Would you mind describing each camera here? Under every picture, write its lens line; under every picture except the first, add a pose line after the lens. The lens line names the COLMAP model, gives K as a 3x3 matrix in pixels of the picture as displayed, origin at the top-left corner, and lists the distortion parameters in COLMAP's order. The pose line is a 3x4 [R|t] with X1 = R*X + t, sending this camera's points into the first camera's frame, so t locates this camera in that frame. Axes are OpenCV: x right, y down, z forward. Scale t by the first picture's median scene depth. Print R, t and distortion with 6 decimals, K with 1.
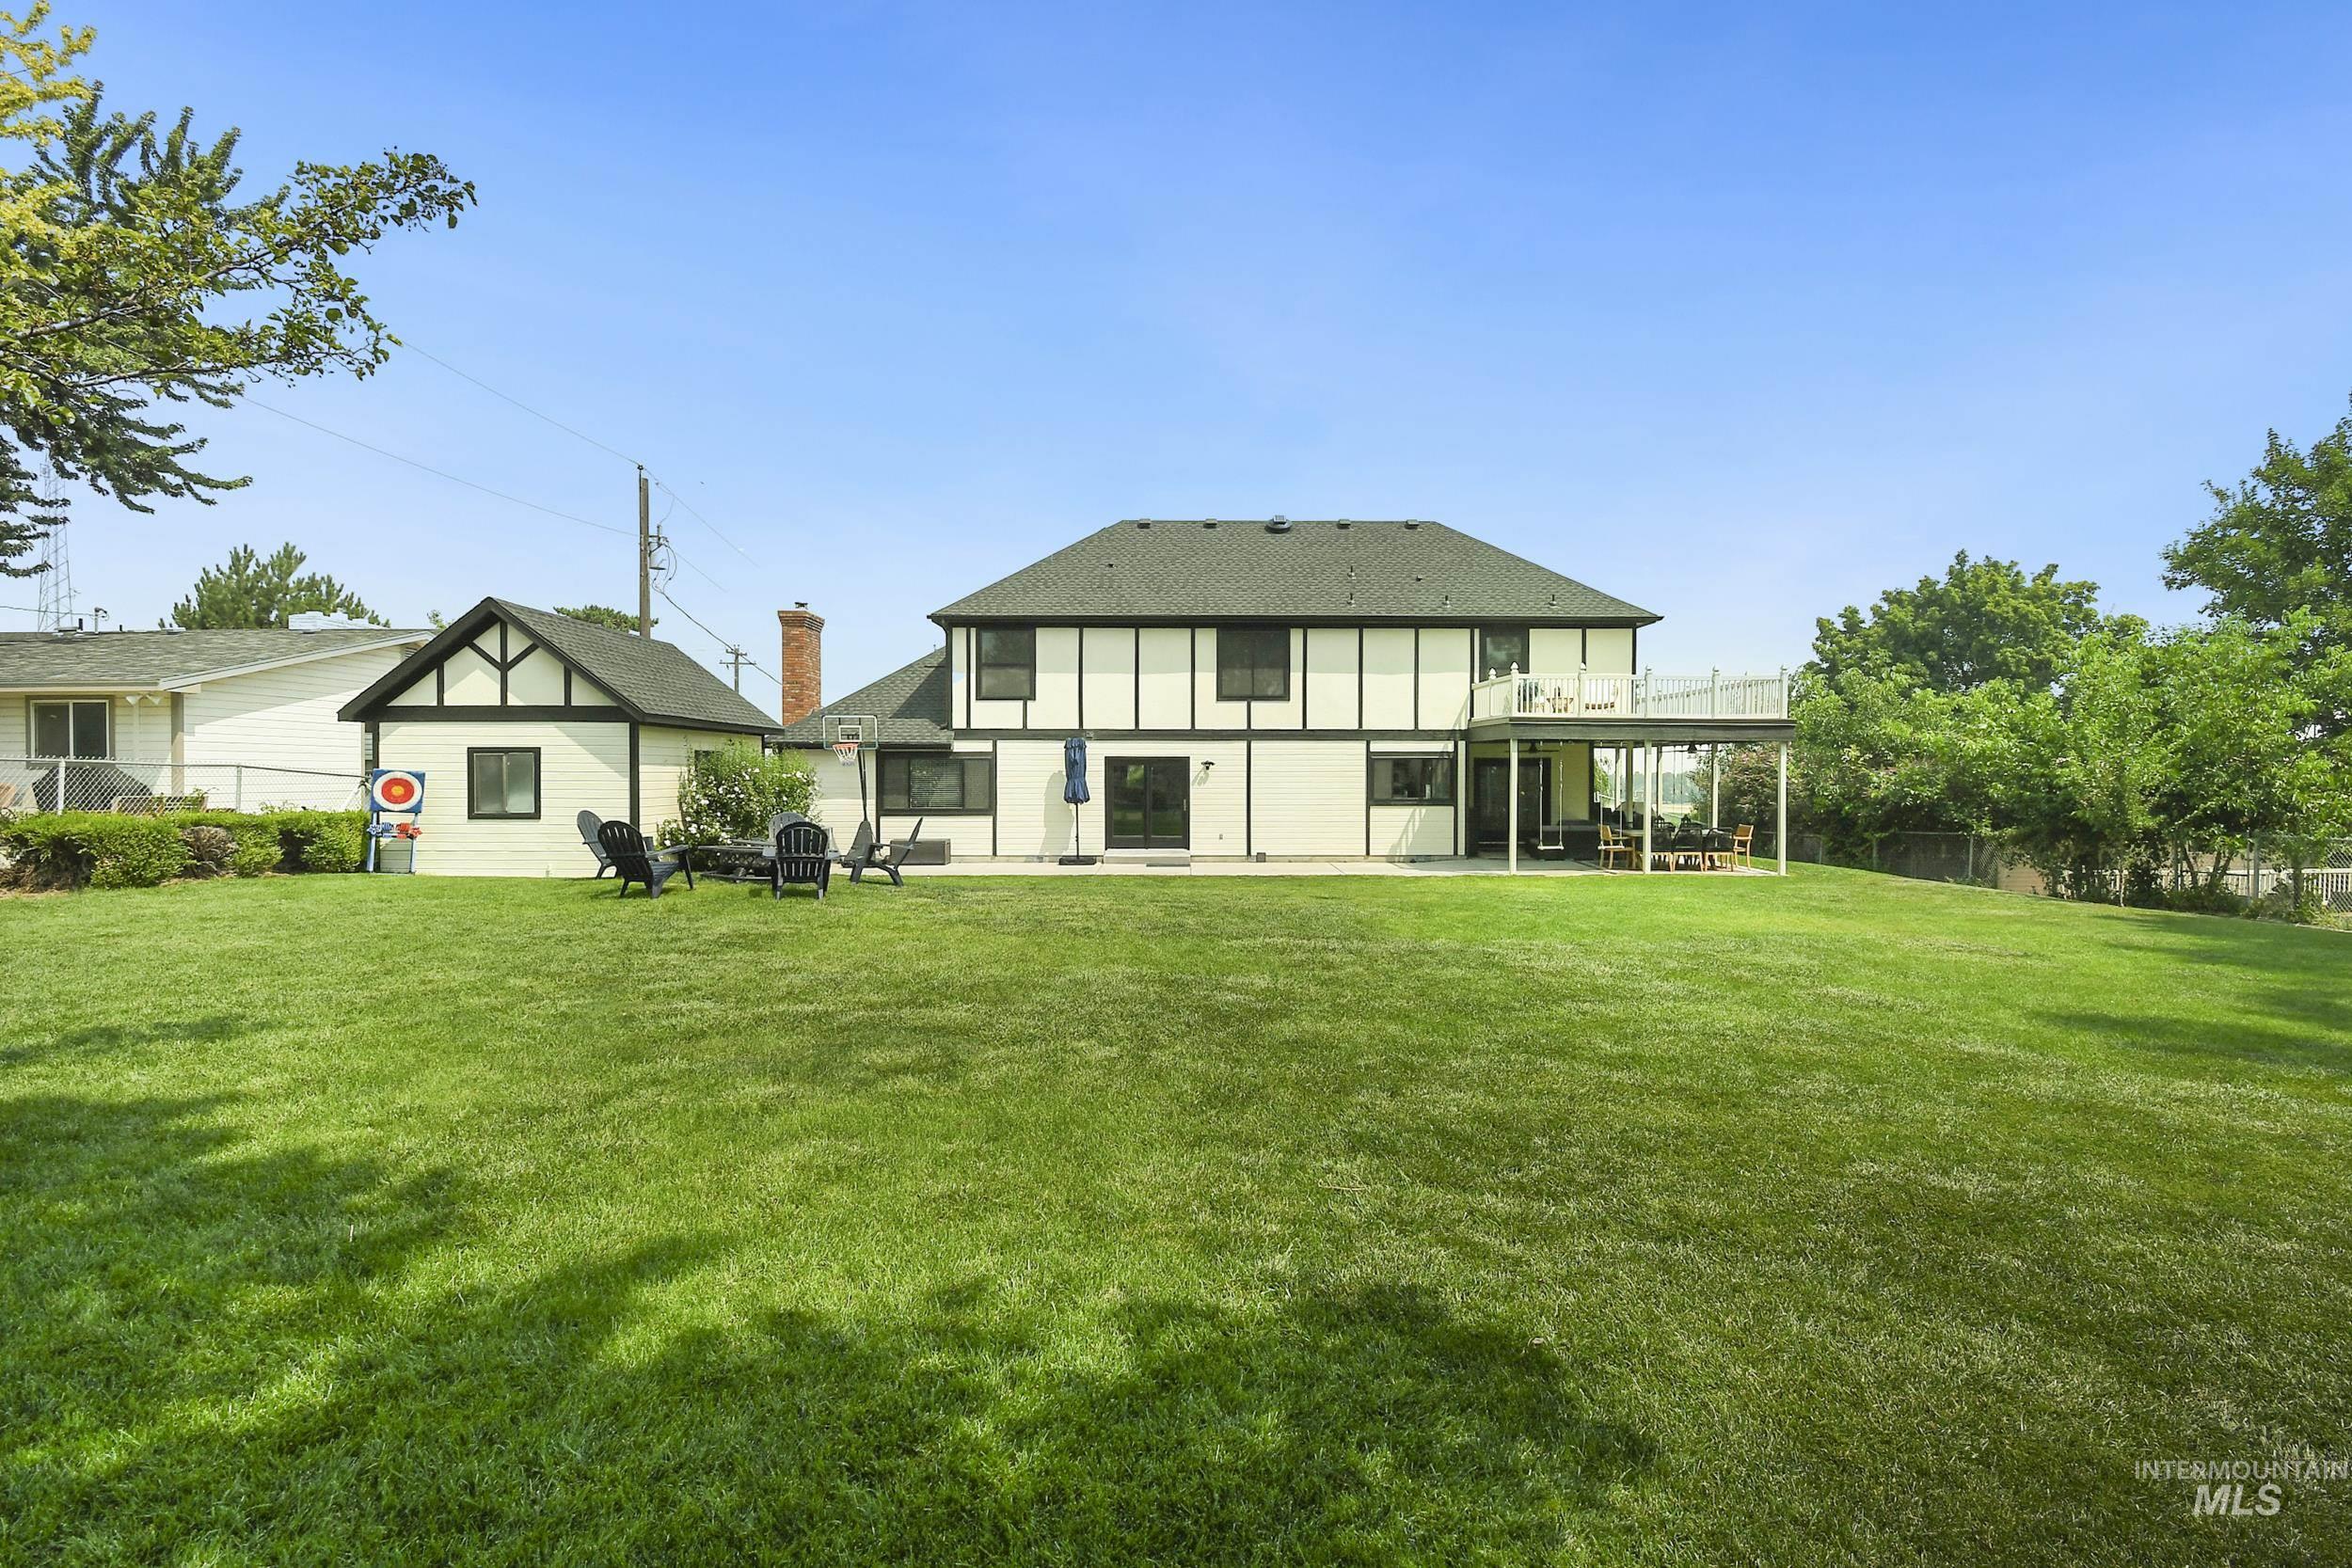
lens RADIAL K [[1096.7, 0, 1173.8], [0, 1096.7, 773.8], [0, 0, 1]] dist [0.025944, -0.001244]
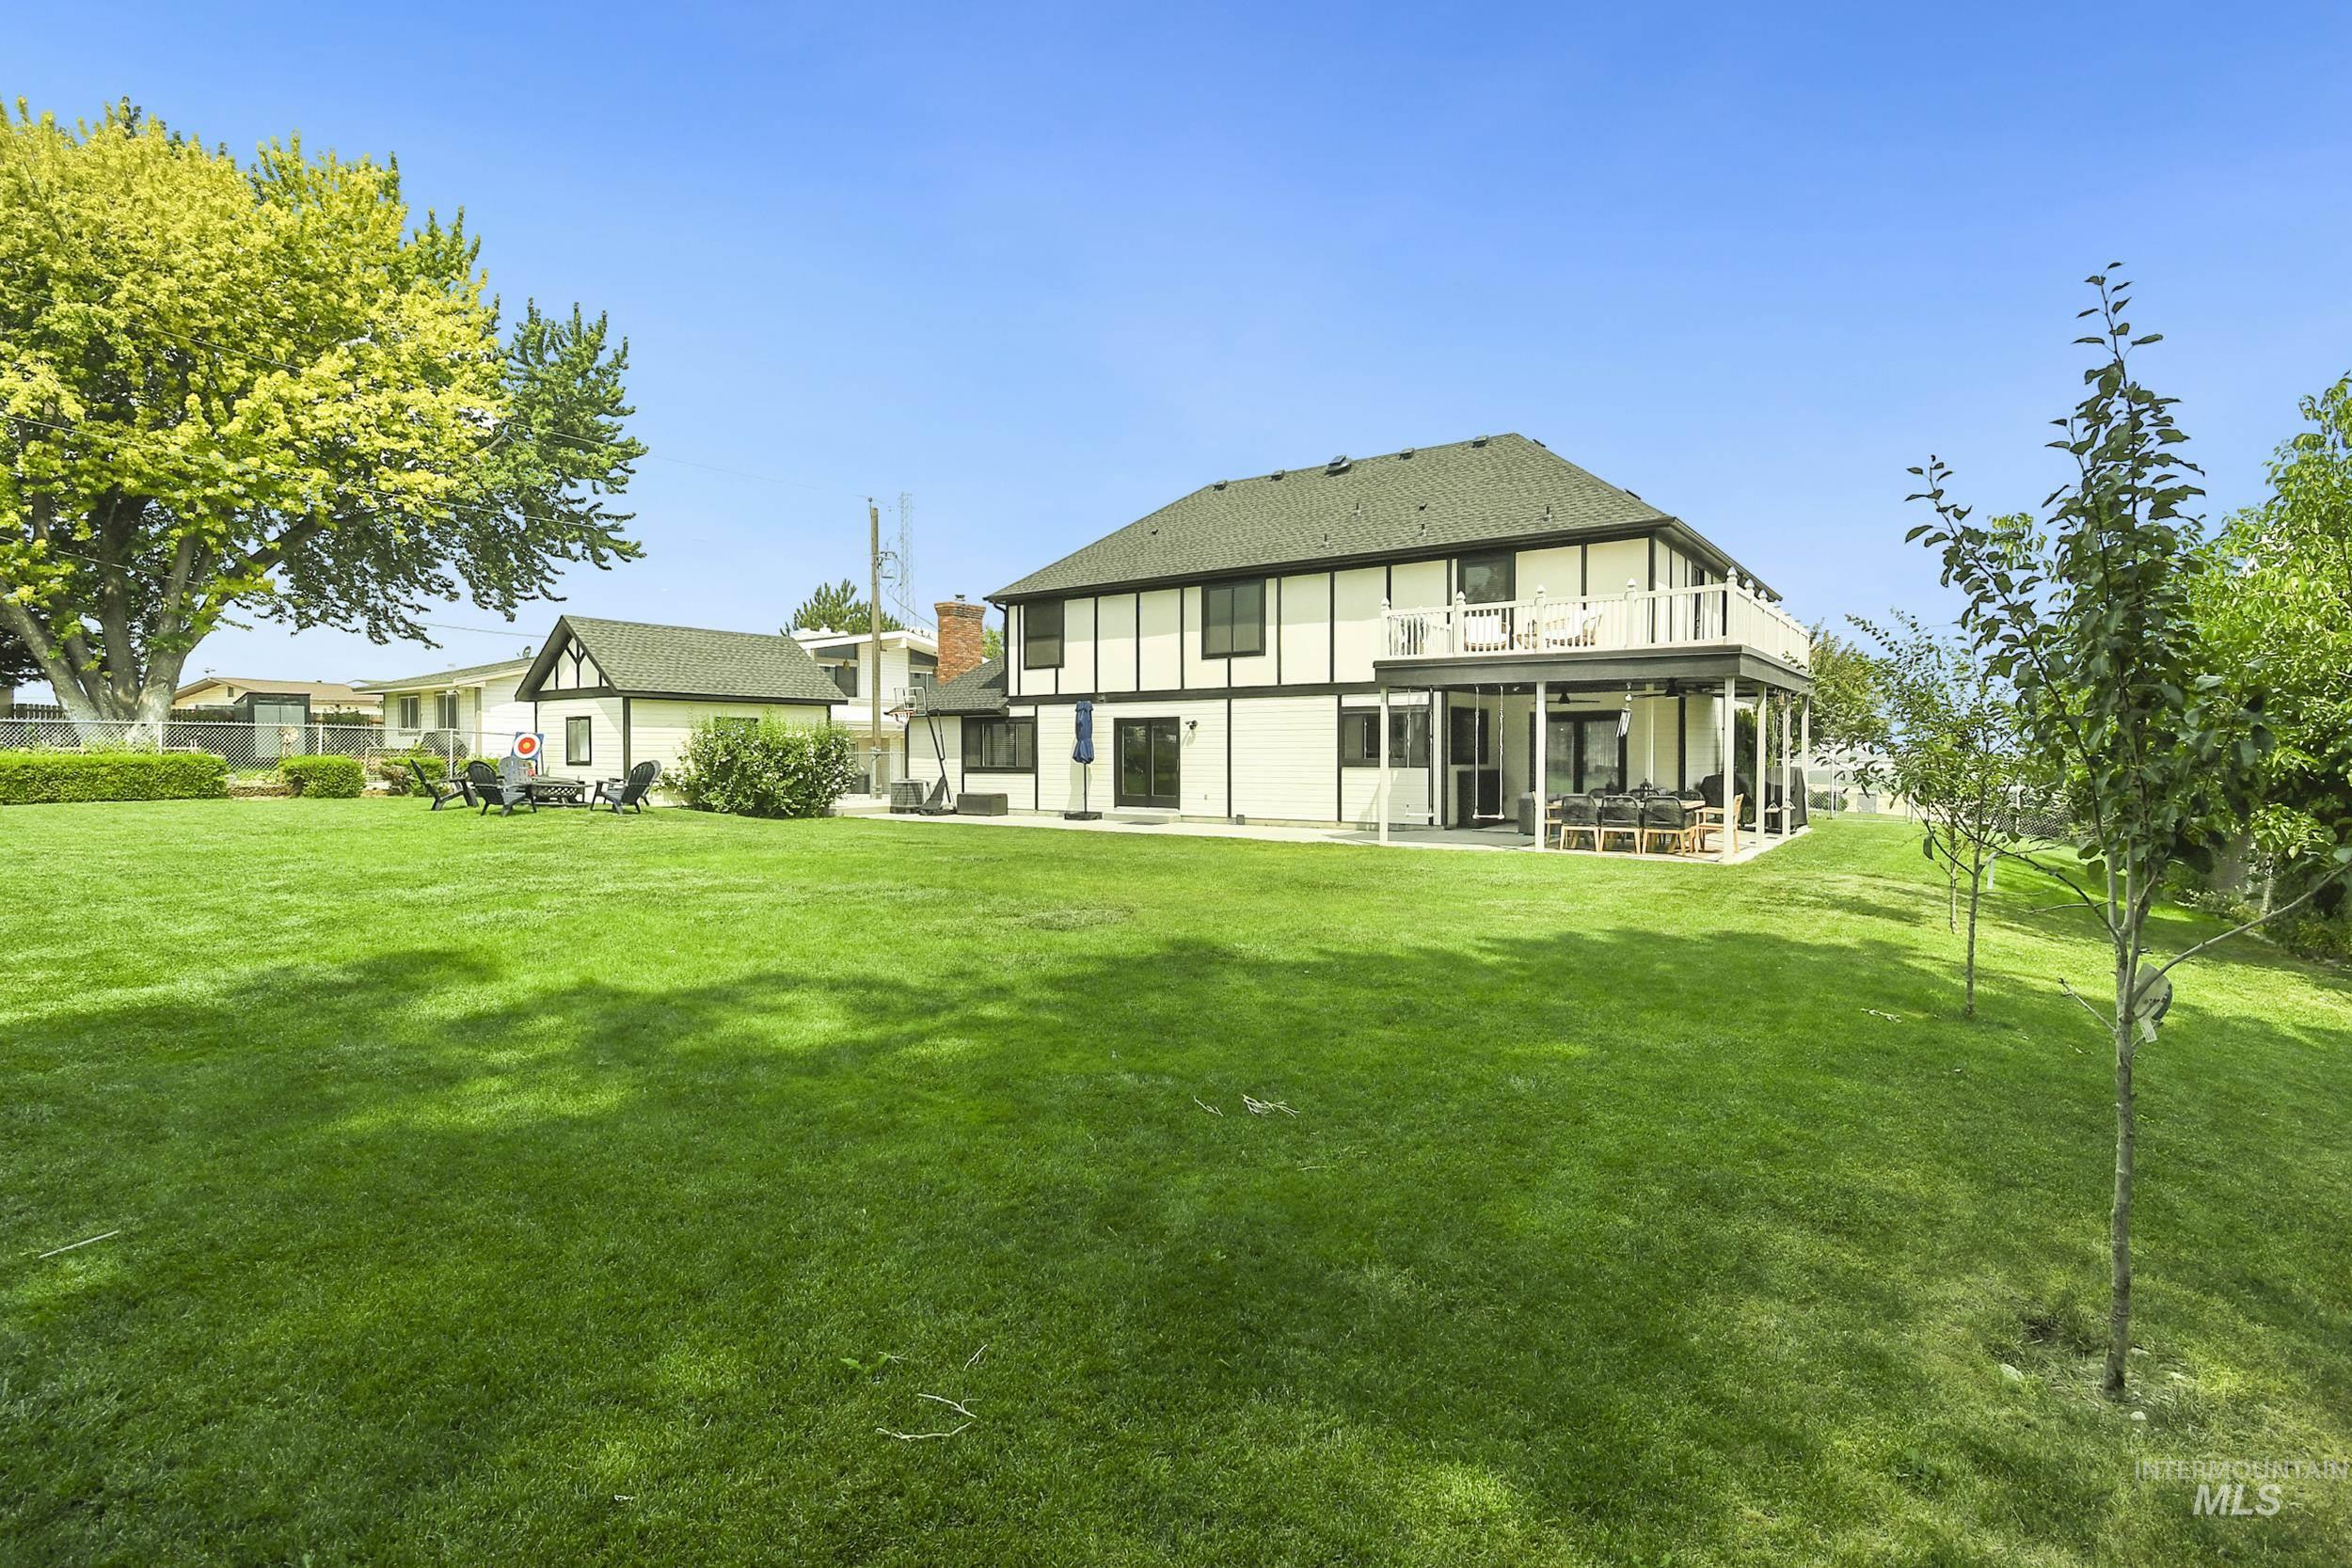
lens RADIAL K [[1096.7, 0, 1179.8], [0, 1096.7, 777.1], [0, 0, 1]] dist [0.025944, -0.001244]
pose [[0.813164, 0.011870, -0.581914, 0.597812], [0.002445, 0.999714, 0.023808, 0.015554], [0.582030, -0.020782, 0.812902, 0.185129]]
